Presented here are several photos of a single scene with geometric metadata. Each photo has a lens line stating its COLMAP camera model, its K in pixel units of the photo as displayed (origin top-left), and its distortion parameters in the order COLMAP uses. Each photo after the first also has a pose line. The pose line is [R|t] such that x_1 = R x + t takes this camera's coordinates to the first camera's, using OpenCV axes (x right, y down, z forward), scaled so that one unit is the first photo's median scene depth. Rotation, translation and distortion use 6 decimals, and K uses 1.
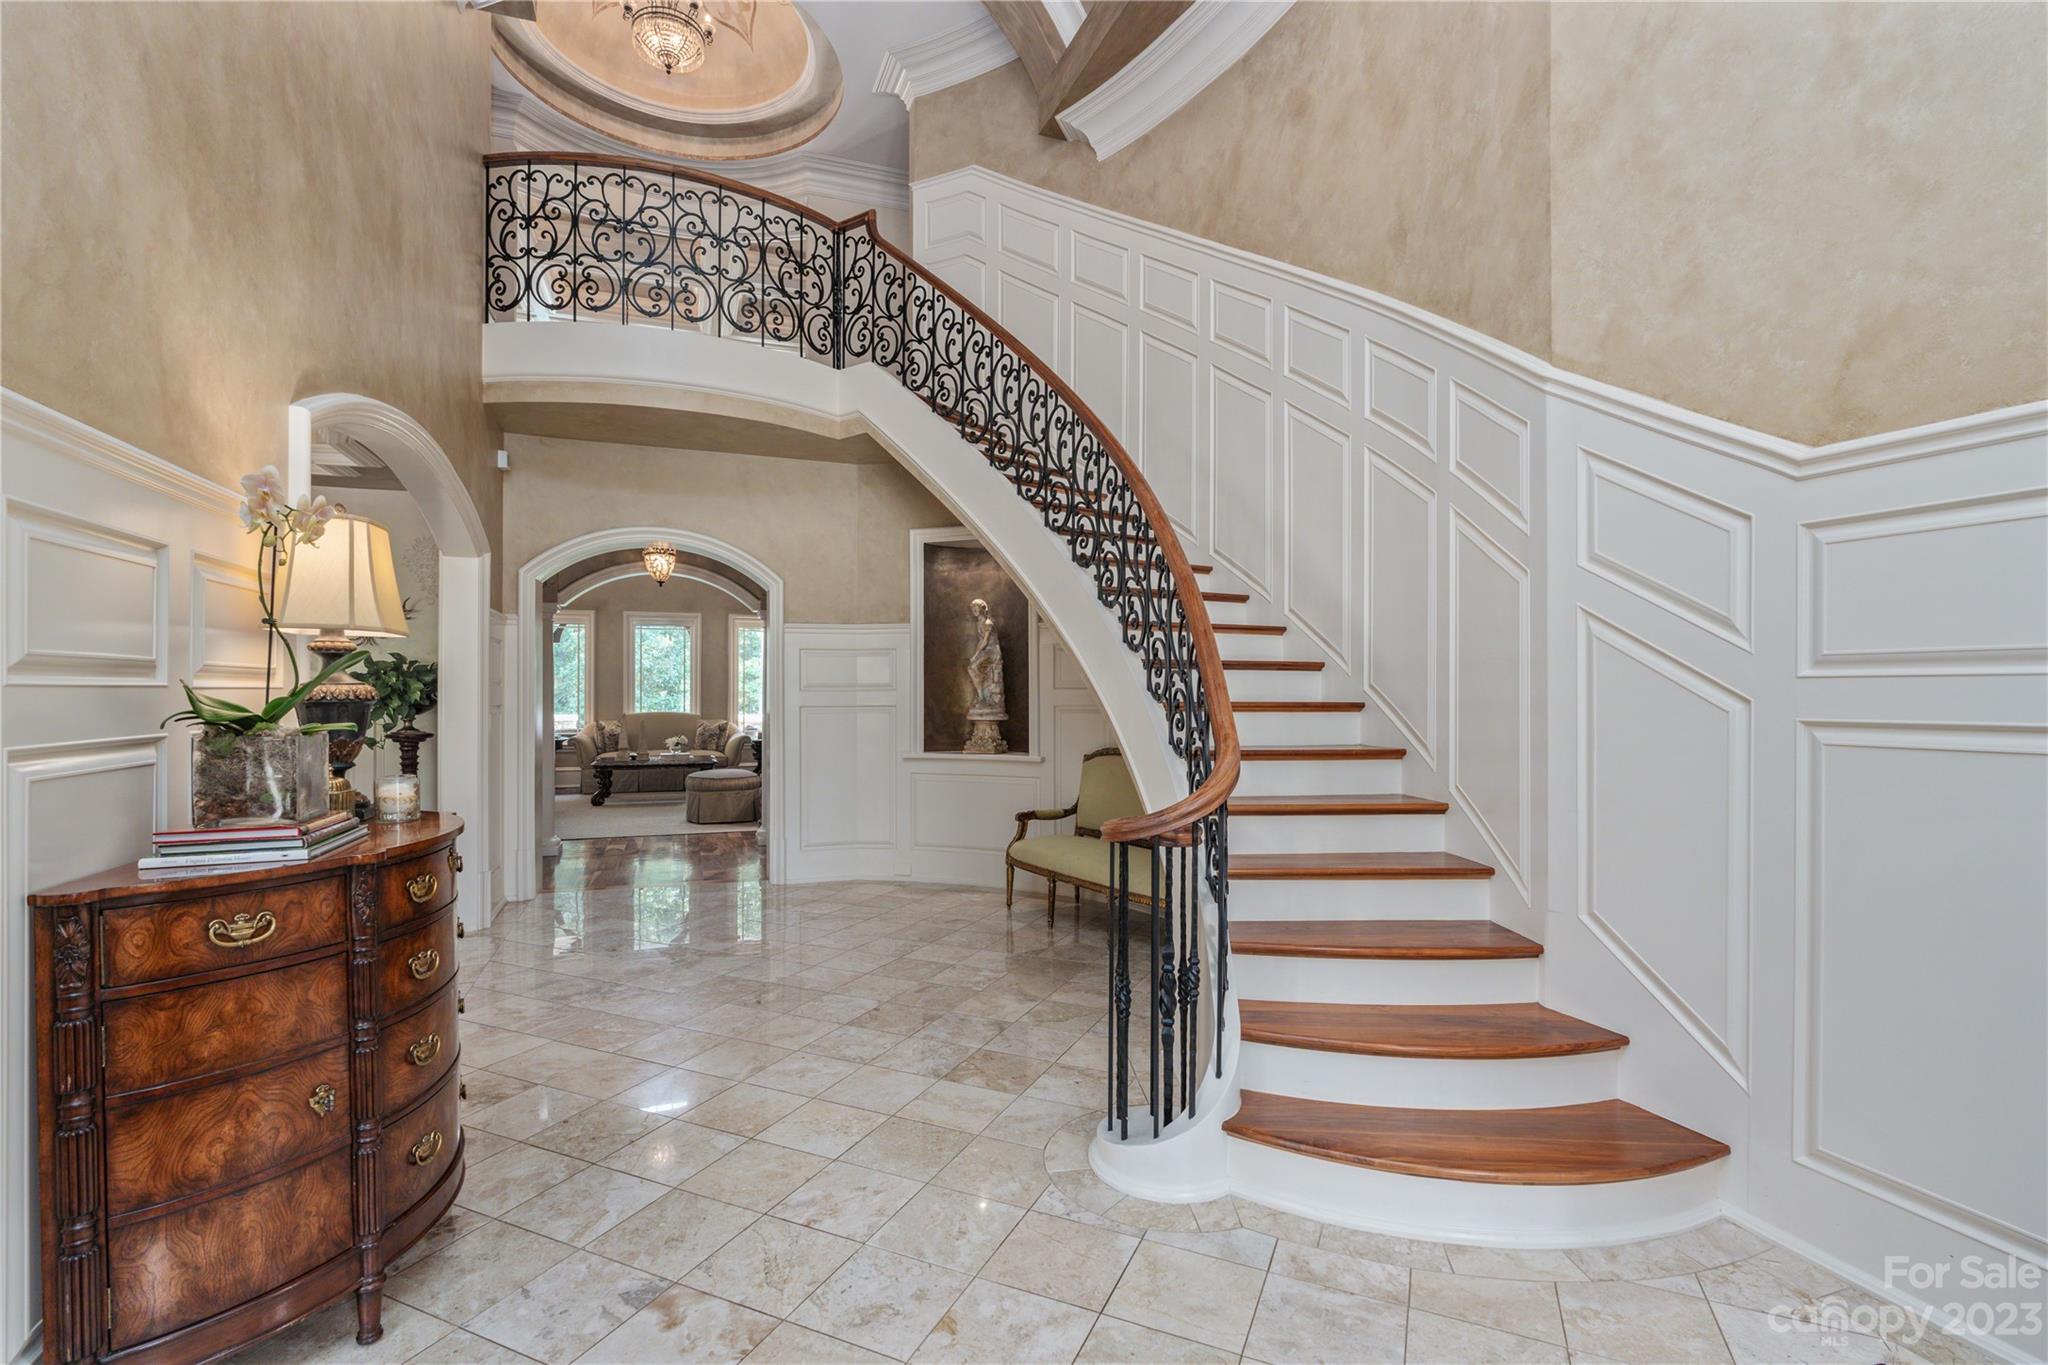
lens RADIAL K [[935.5, 0, 1024.0], [0, 935.5, 682.5], [0, 0, 1]] dist [-0.002981, -0.000177]
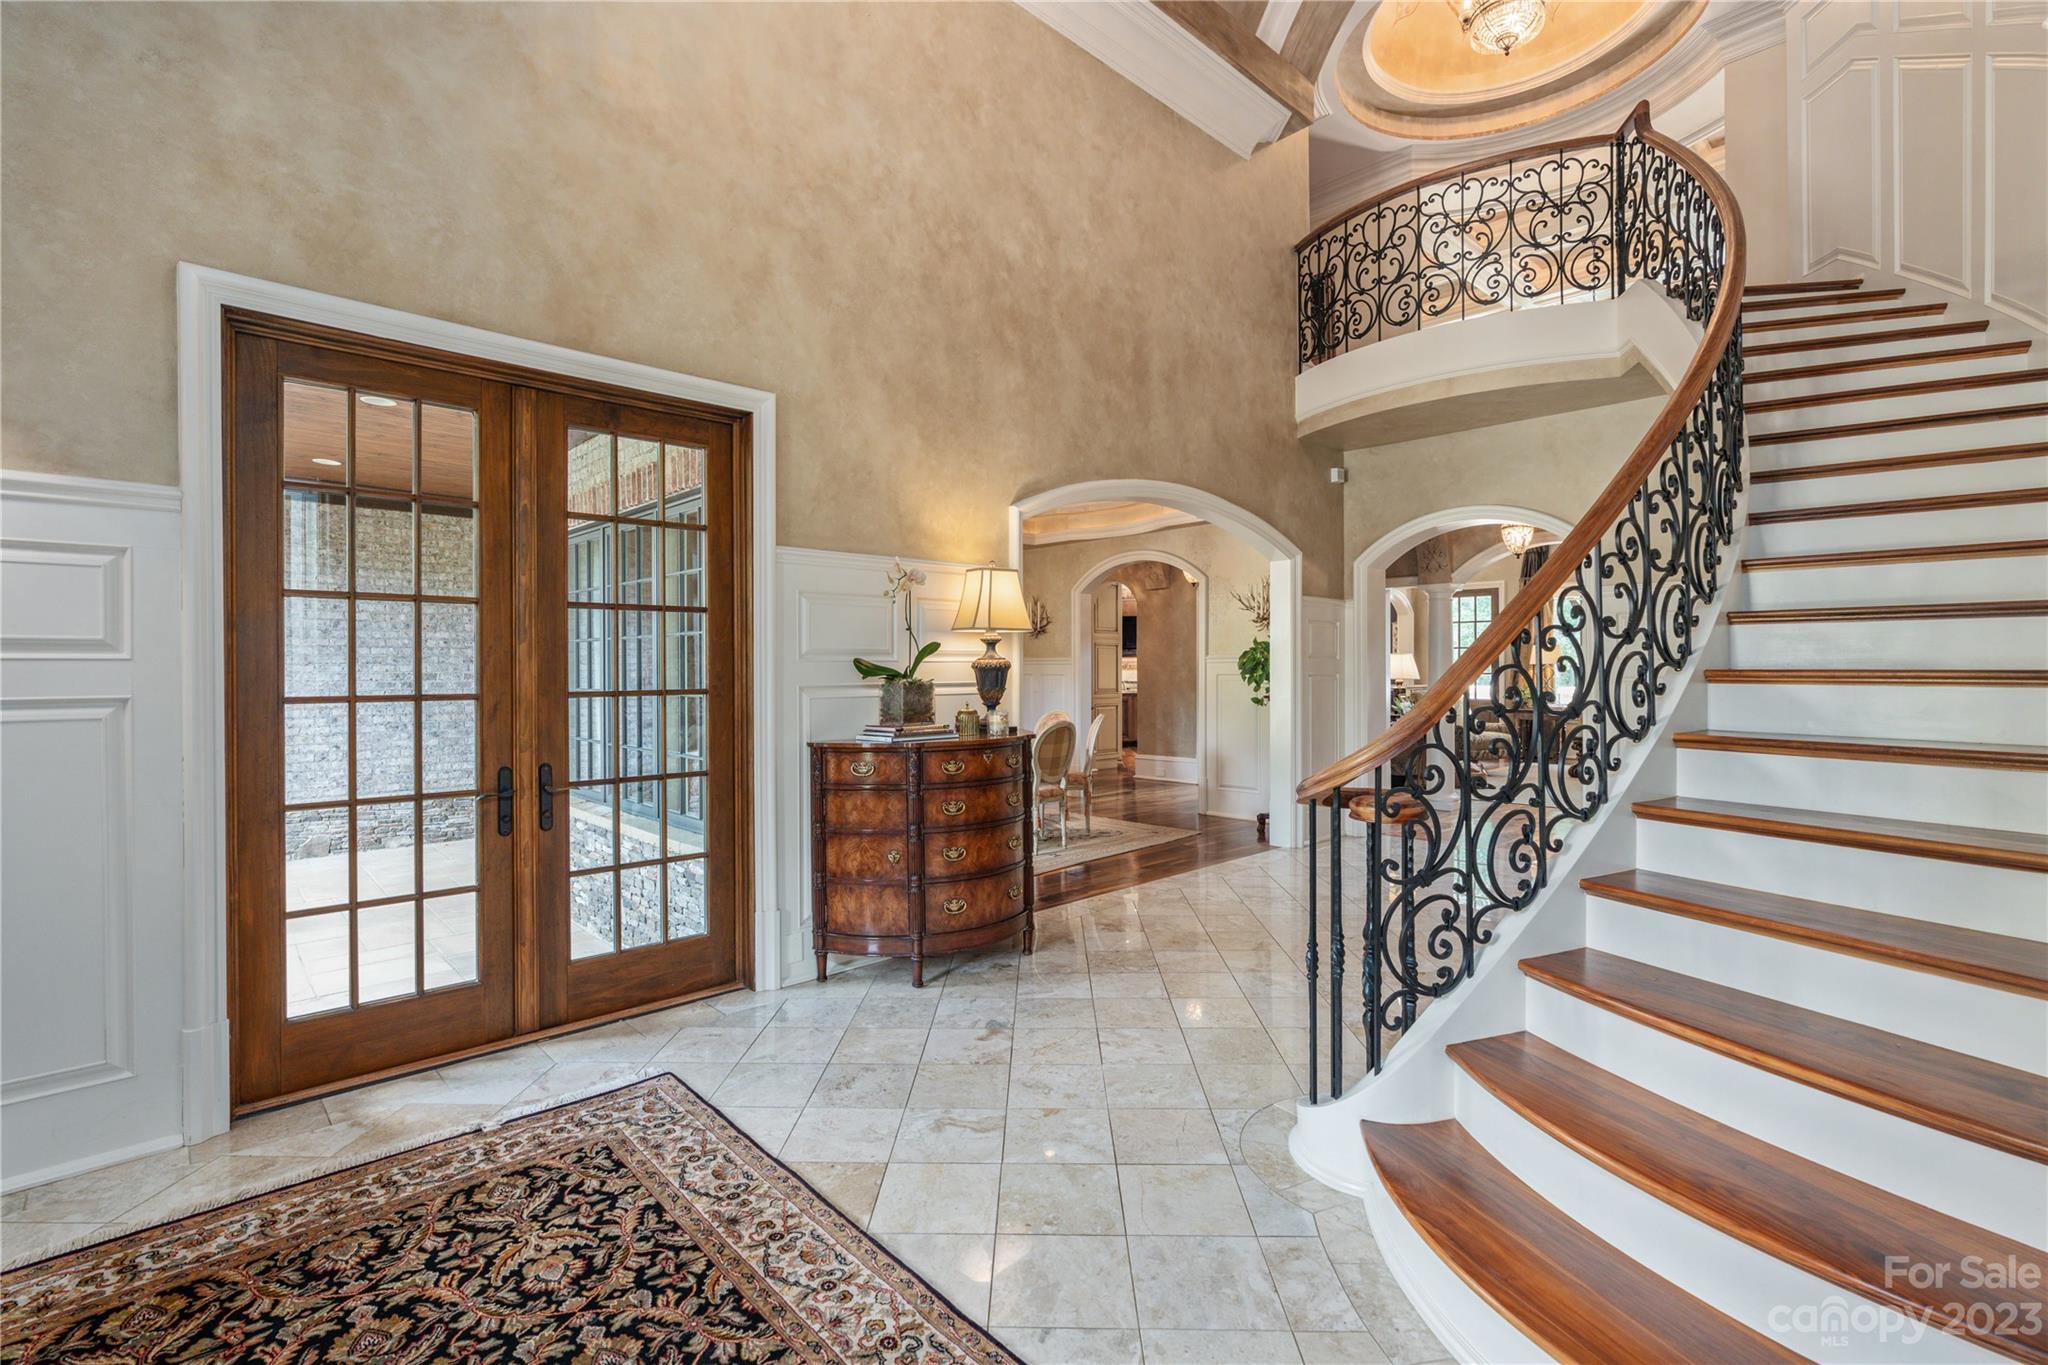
lens RADIAL K [[921.4, 0, 1027.2], [0, 921.4, 657.7], [0, 0, 1]] dist [-0.005190, -0.000268]
pose [[0.393420, -0.012625, -0.919272, 0.728014], [0.013887, 0.999873, -0.007789, 0.010429], [0.919254, -0.009701, 0.393545, 0.265644]]
